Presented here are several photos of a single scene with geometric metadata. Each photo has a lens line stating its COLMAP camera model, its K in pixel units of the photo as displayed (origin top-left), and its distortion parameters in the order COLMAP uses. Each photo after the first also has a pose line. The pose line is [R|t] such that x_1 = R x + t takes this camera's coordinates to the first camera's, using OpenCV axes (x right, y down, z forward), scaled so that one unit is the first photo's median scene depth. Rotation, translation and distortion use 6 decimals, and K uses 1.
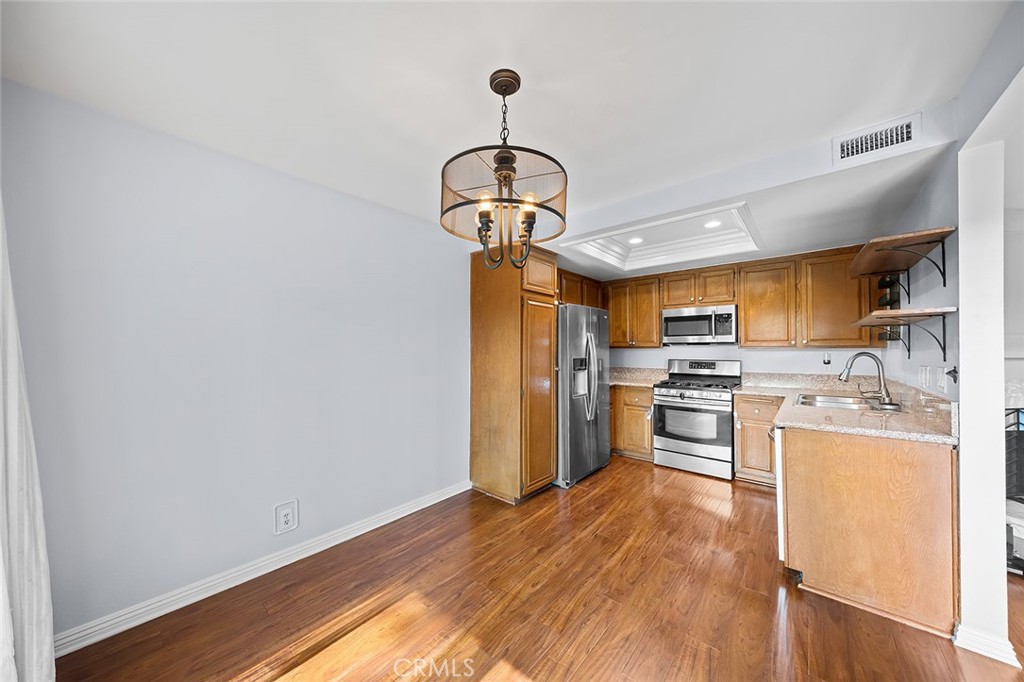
lens RADIAL K [[354.7, 0, 503.0], [0, 354.7, 346.4], [0, 0, 1]] dist [-0.018803, 0.003923]
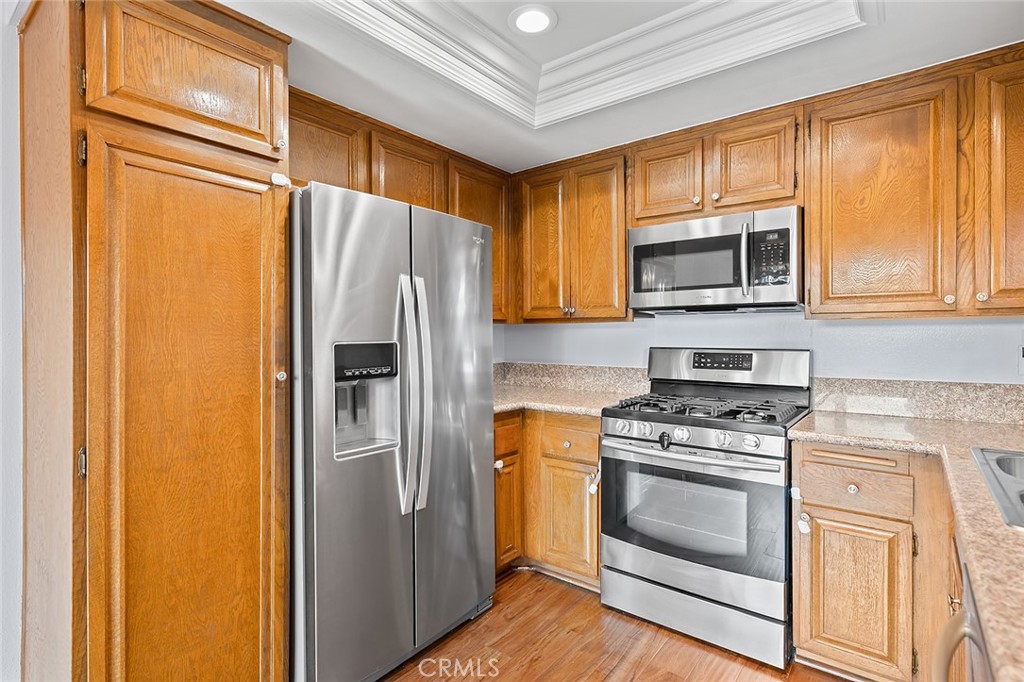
lens RADIAL K [[516.1, 0, 511.3], [0, 516.1, 337.3], [0, 0, 1]] dist [-0.001172, -0.000257]
pose [[0.998278, -0.001736, 0.058629, 0.299998], [0.001016, 0.999924, 0.012308, 0.018821], [-0.058646, -0.012227, 0.998204, 0.433306]]
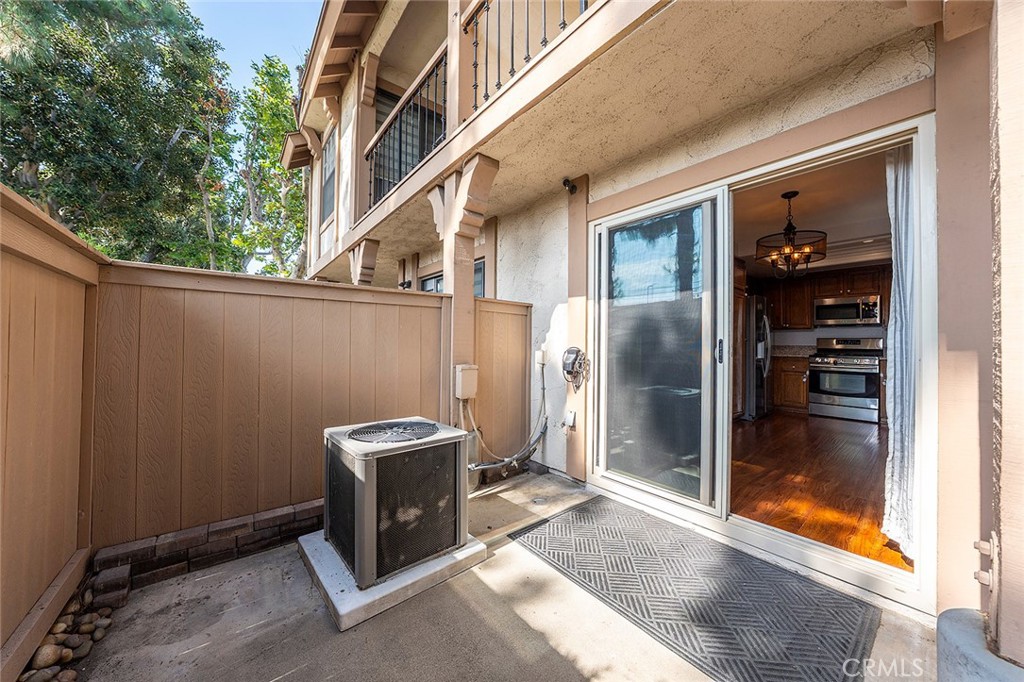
lens RADIAL K [[354.7, 0, 512.1], [0, 354.7, 340.2], [0, 0, 1]] dist [-0.018803, 0.003923]
pose [[0.986845, 0.013732, -0.161085, -0.497353], [-0.014671, 0.999882, -0.004641, 0.077085], [0.161003, 0.006943, 0.986930, -0.524335]]
